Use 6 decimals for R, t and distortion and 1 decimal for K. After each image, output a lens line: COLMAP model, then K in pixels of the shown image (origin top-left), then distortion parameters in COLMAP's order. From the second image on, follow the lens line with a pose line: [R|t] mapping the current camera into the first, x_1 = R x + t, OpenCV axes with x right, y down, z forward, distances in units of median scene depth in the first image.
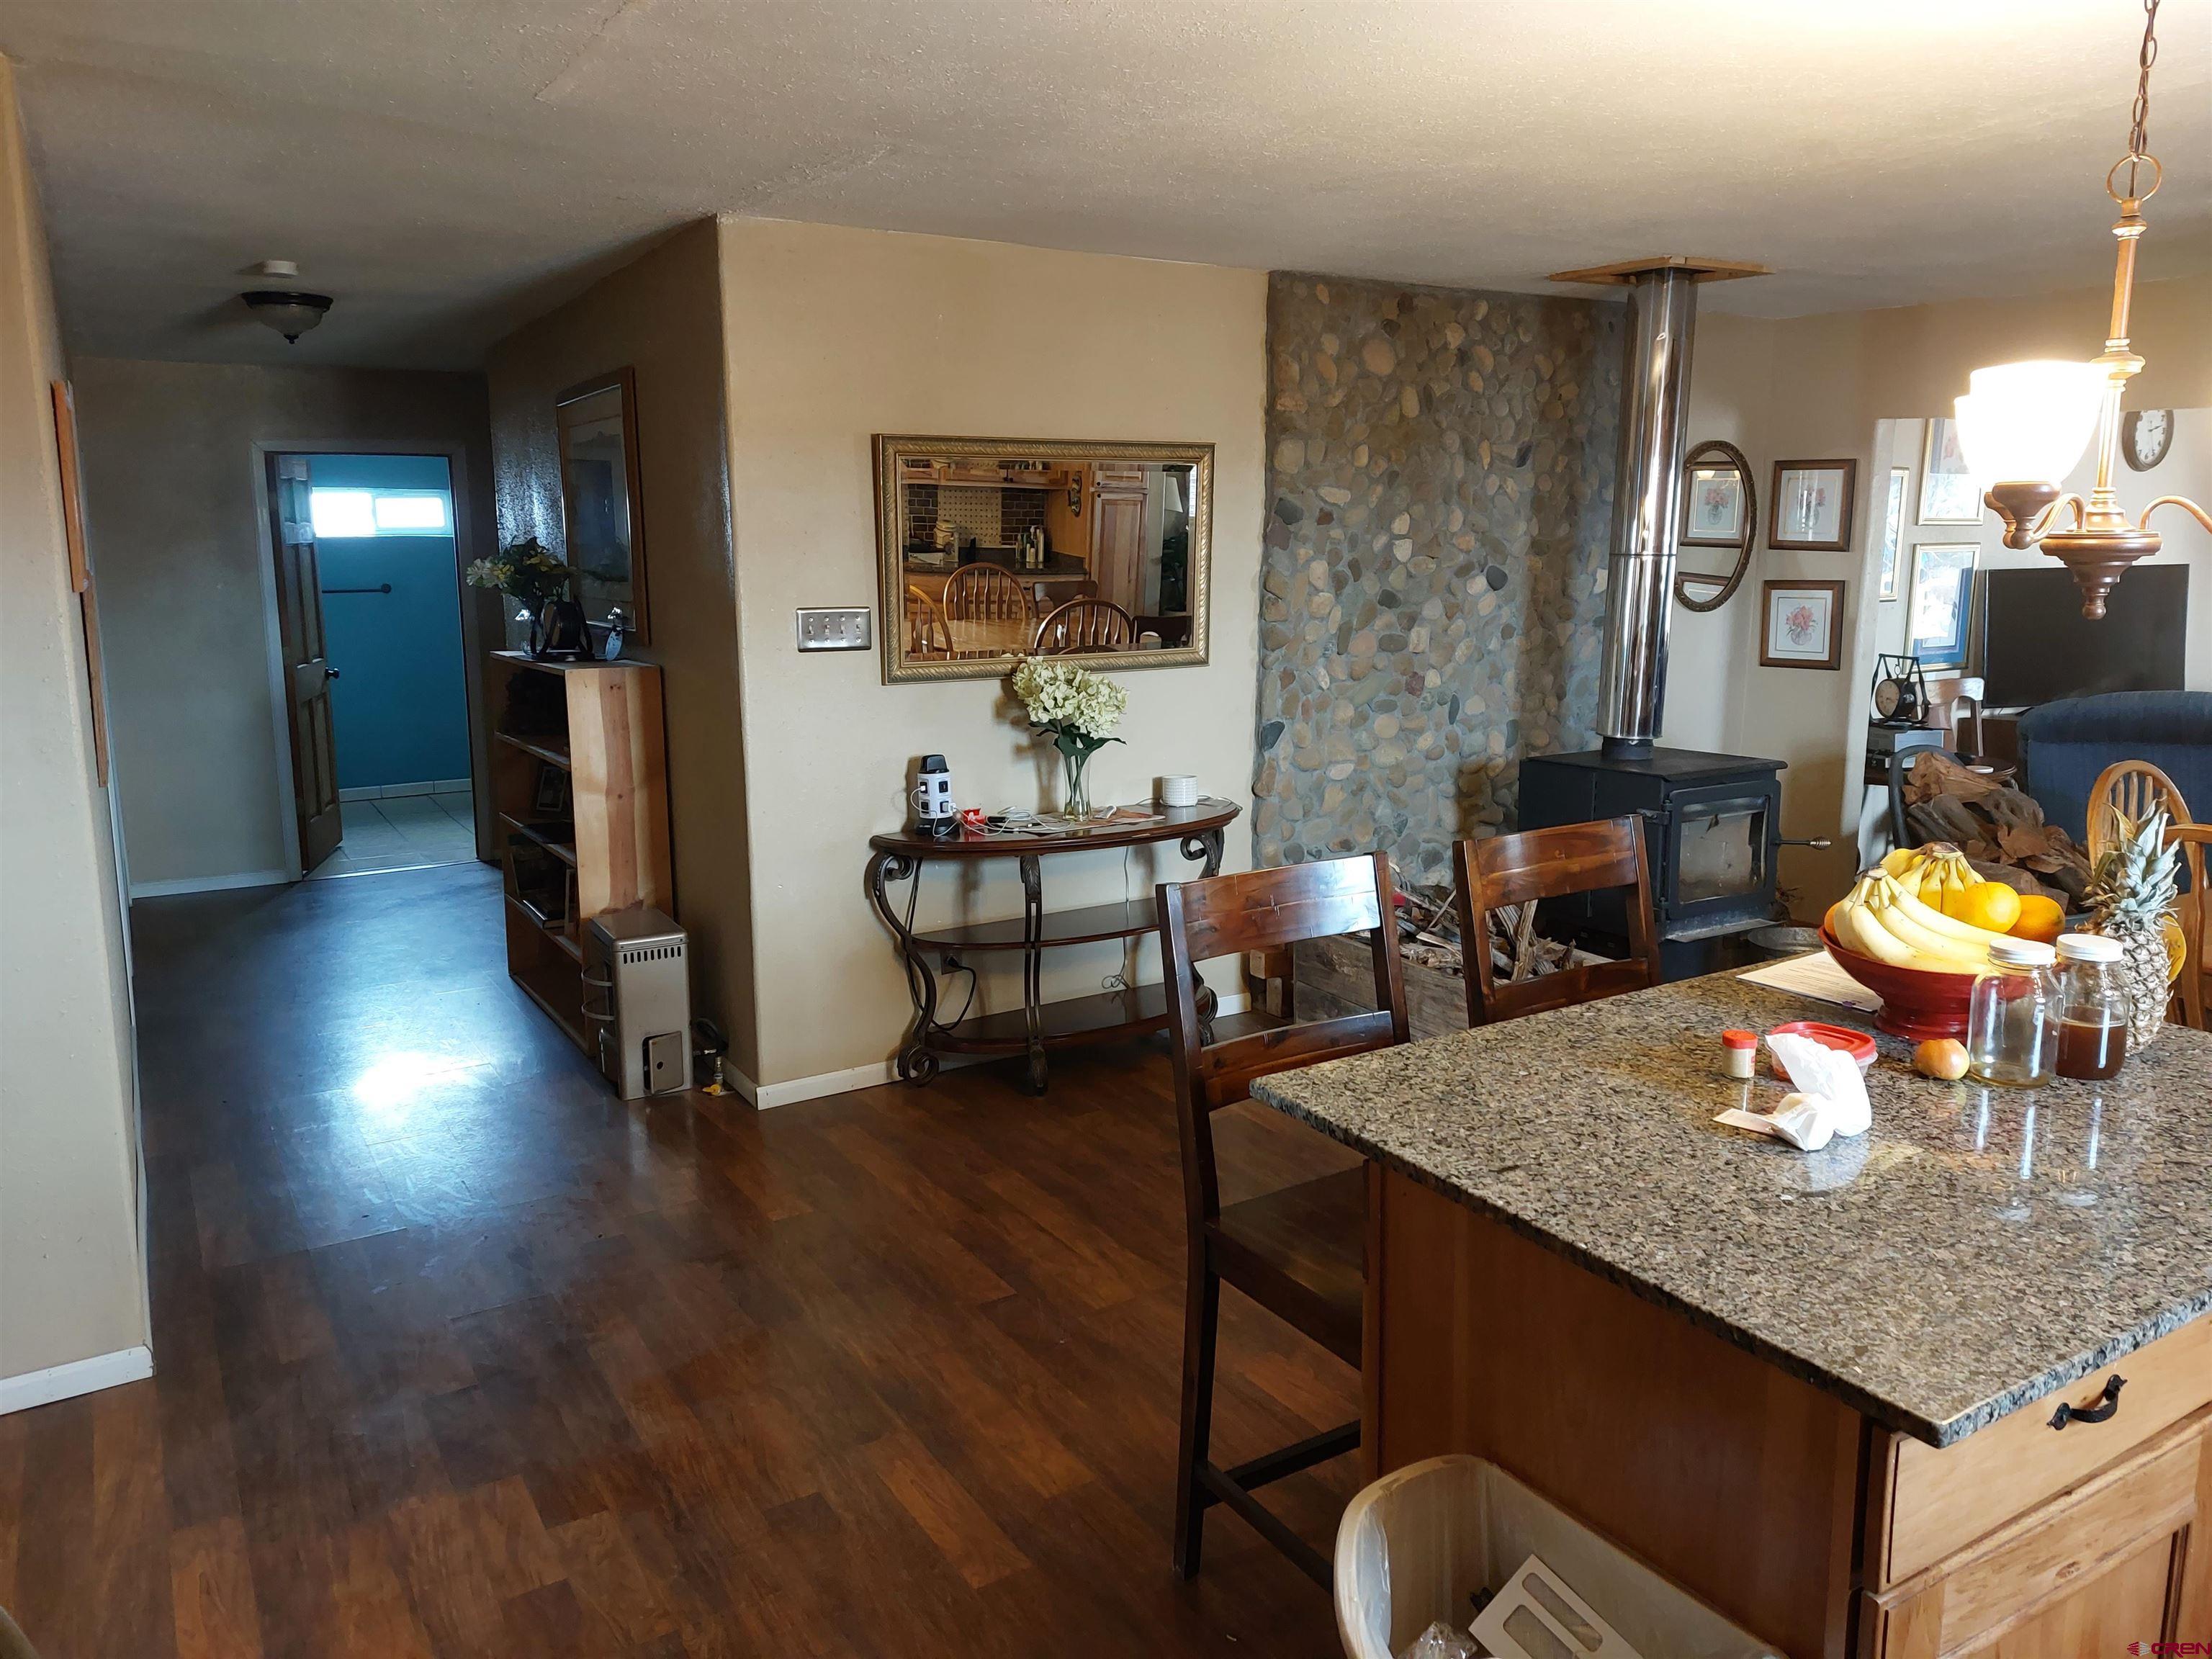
lens RADIAL K [[1577.1, 0, 1105.8], [0, 1577.1, 823.0], [0, 0, 1]] dist [0.043948, -0.019752]
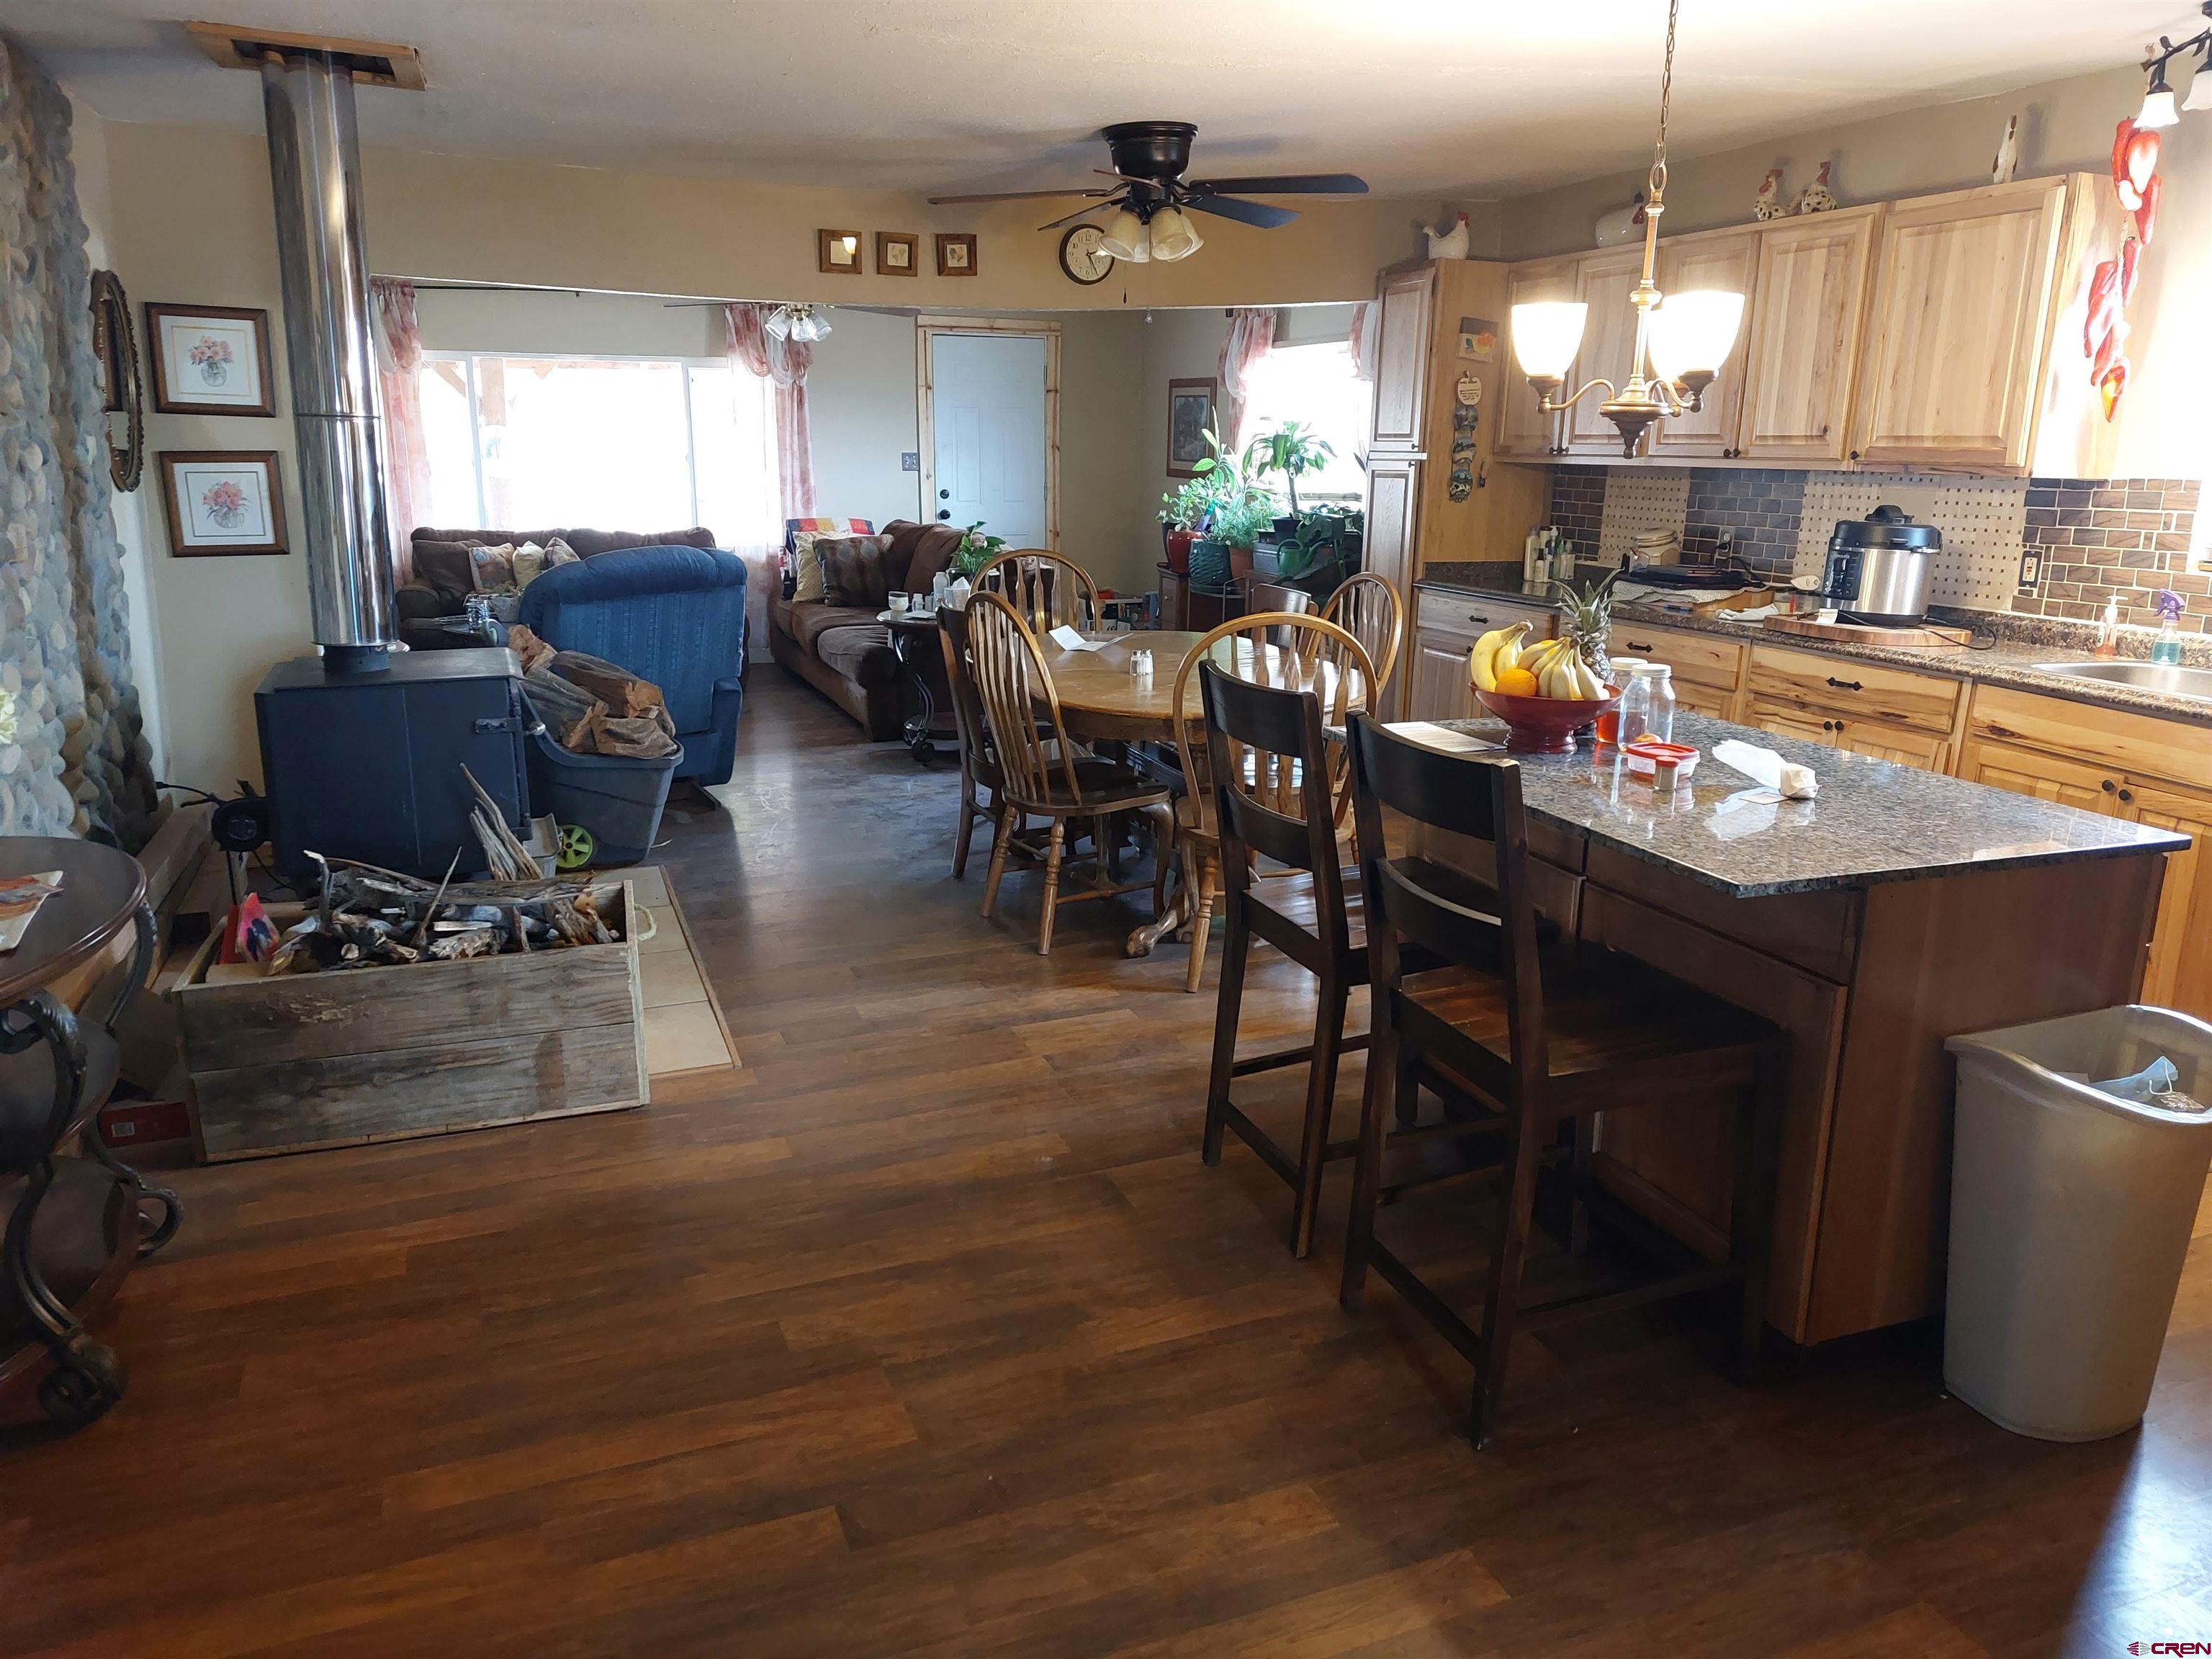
lens RADIAL K [[1577.1, 0, 1115.2], [0, 1577.1, 814.5], [0, 0, 1]] dist [0.043948, -0.019752]
pose [[0.170866, -0.231868, 0.957623, -0.420876], [0.165537, 0.964856, 0.204083, -0.074627], [-0.971289, 0.123651, 0.203244, 0.477504]]
